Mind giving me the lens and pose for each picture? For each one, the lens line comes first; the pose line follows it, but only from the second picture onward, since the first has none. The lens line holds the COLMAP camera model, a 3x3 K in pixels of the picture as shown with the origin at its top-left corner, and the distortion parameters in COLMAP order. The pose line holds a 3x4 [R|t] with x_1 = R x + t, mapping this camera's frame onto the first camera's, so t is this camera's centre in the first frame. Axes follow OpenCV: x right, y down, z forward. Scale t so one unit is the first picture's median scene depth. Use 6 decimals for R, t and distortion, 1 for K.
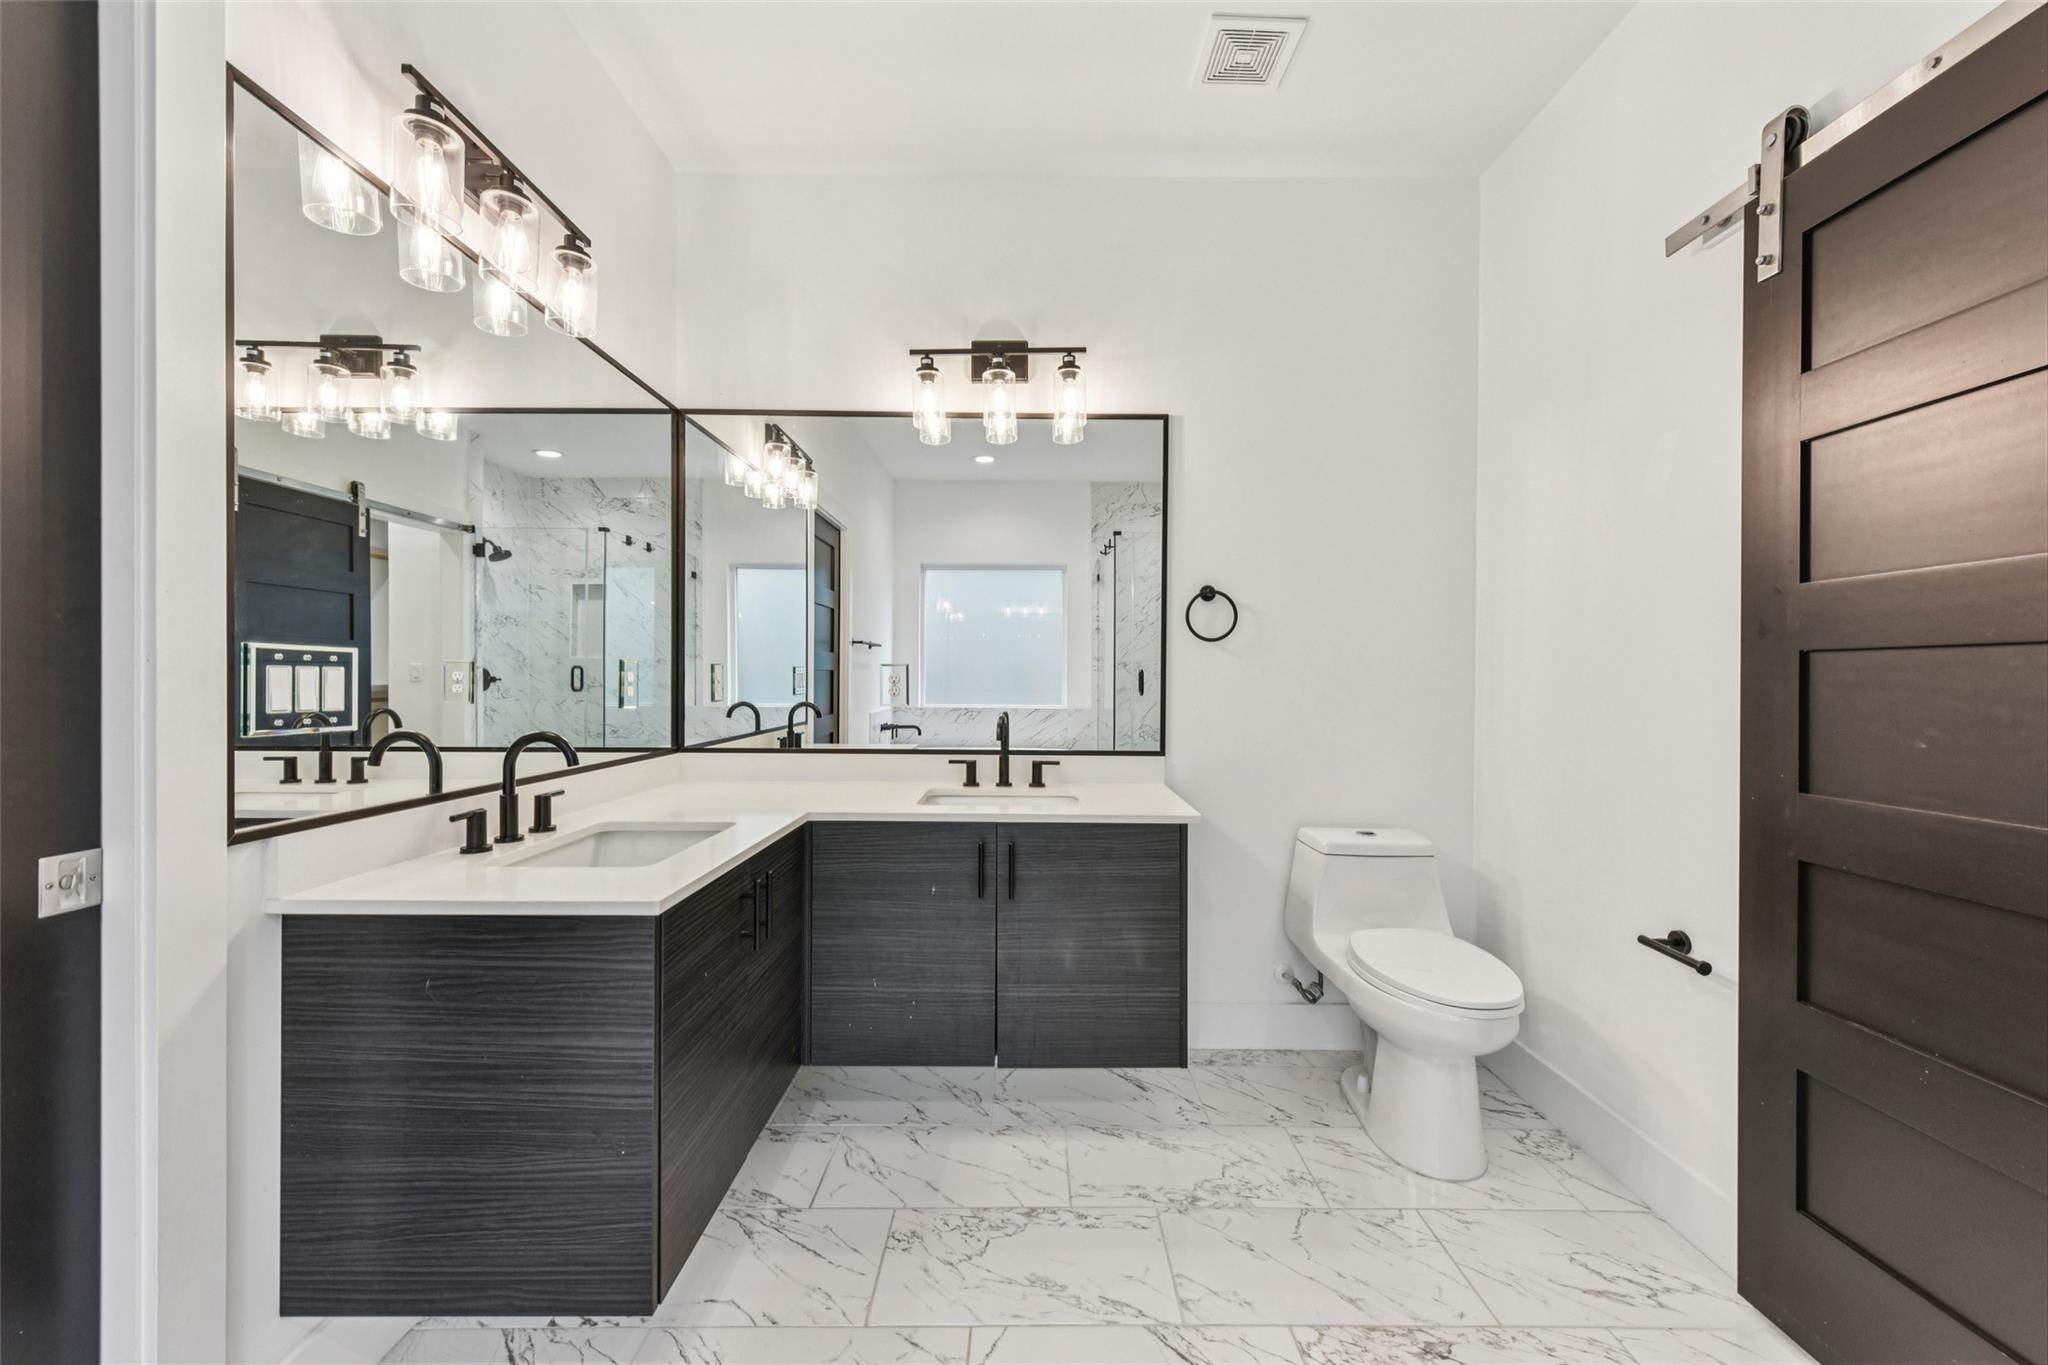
lens RADIAL K [[807.0, 0, 1032.2], [0, 807.0, 682.4], [0, 0, 1]] dist [0.002457, -0.000282]
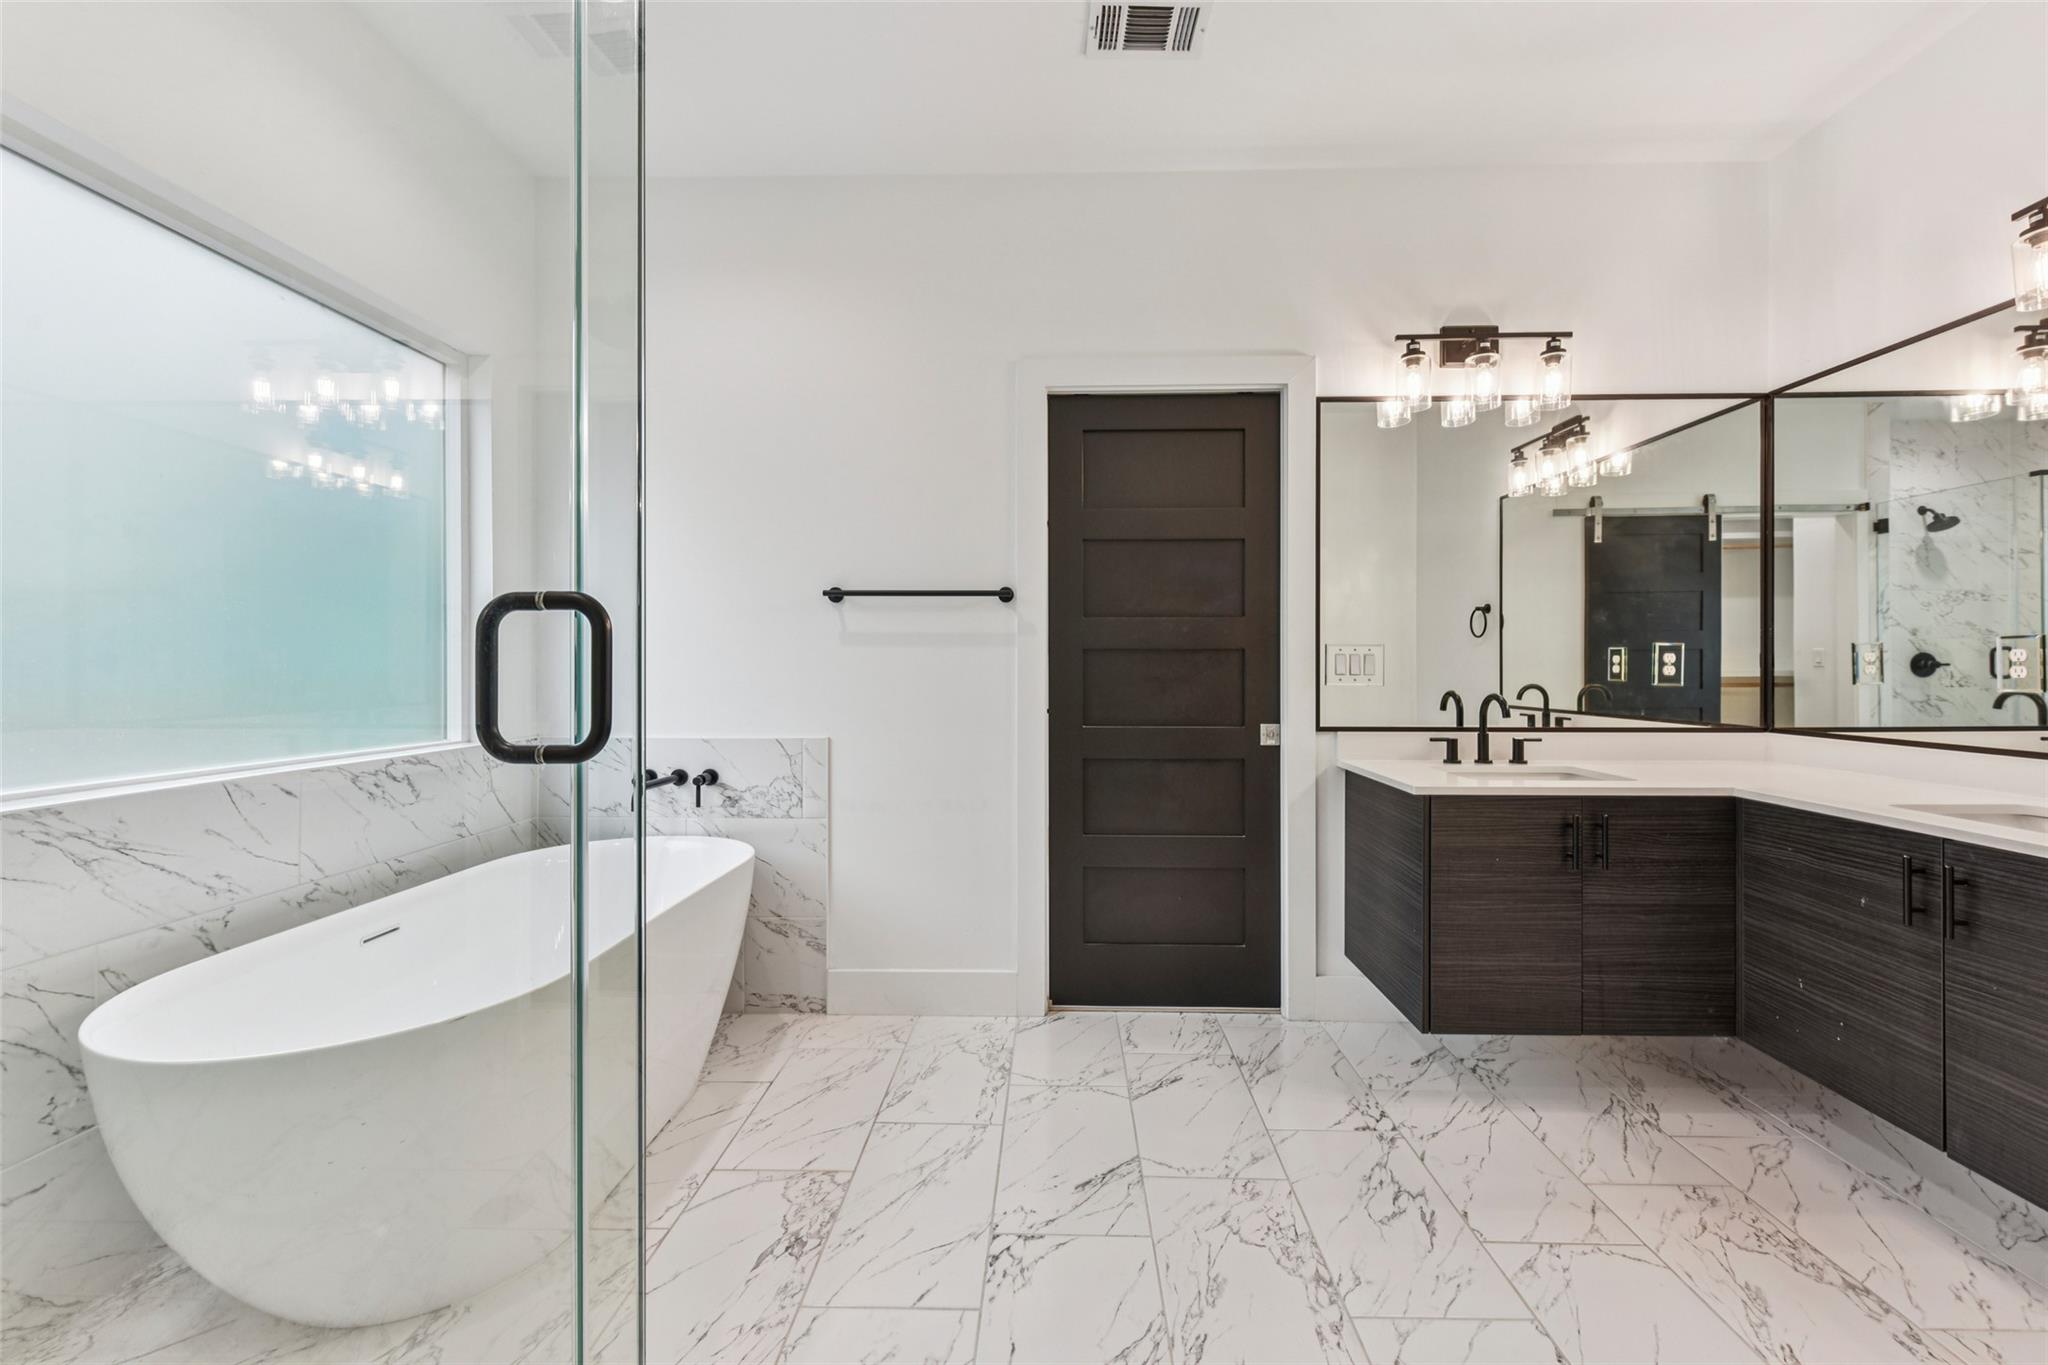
lens RADIAL K [[814.1, 0, 1040.7], [0, 814.1, 669.3], [0, 0, 1]] dist [0.001032, -0.000106]
pose [[-0.031853, 0.000303, -0.999493, 0.714535], [-0.004106, 0.999991, 0.000434, 0.012983], [0.999484, 0.004118, -0.031851, 0.143603]]
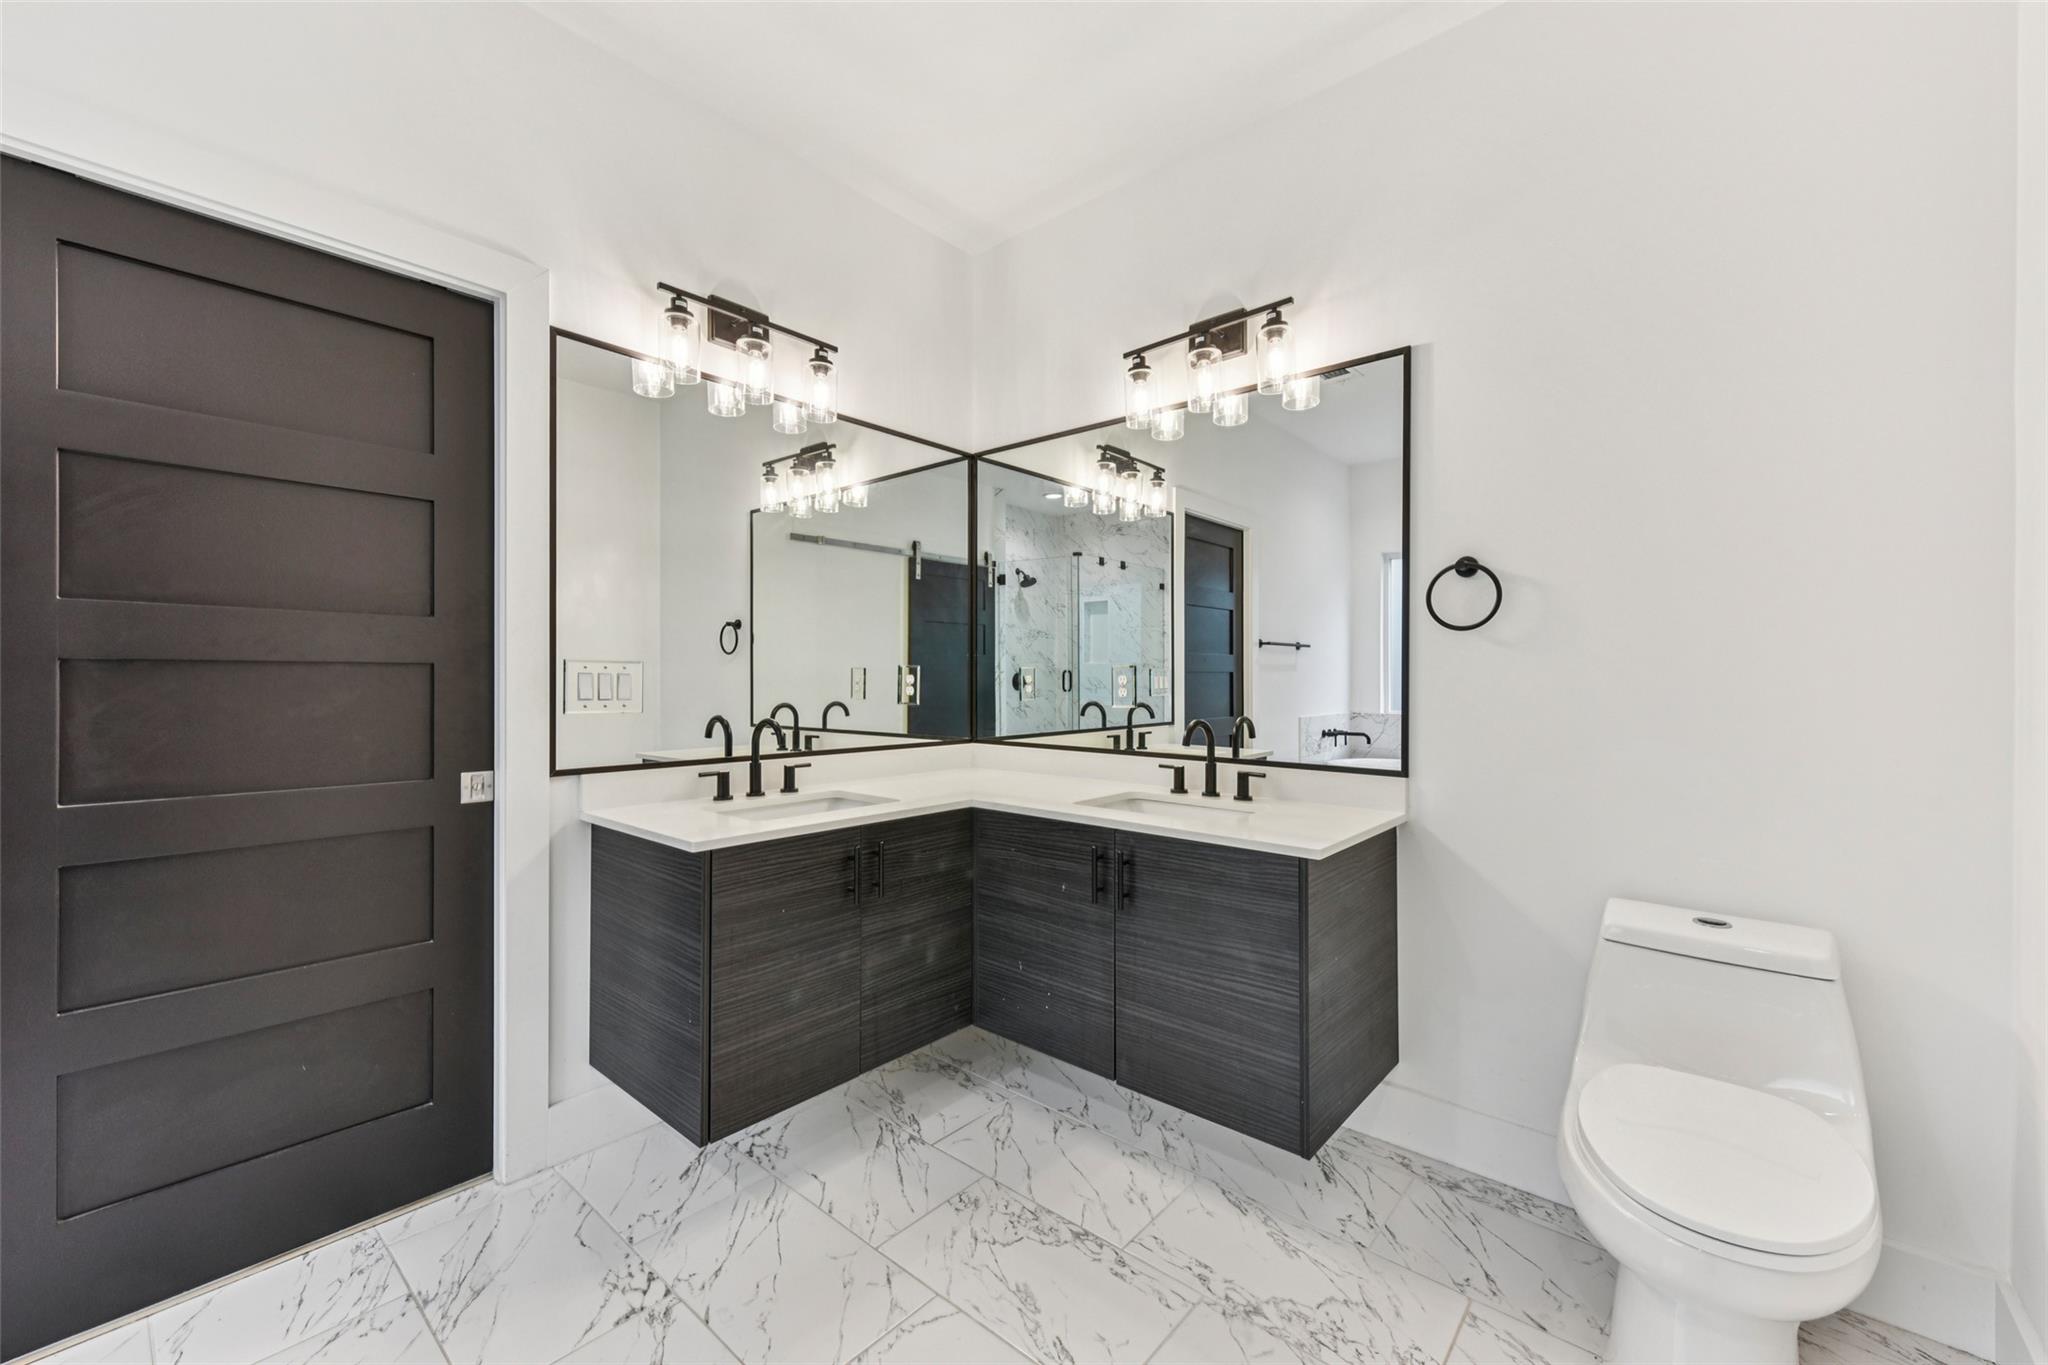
lens RADIAL K [[812.7, 0, 1040.8], [0, 812.7, 680.3], [0, 0, 1]] dist [0.002021, -0.000761]
pose [[0.756407, -0.001460, -0.654099, 0.488503], [-0.003076, 0.999979, -0.005789, 0.001721], [0.654094, 0.006391, 0.756387, 0.190146]]
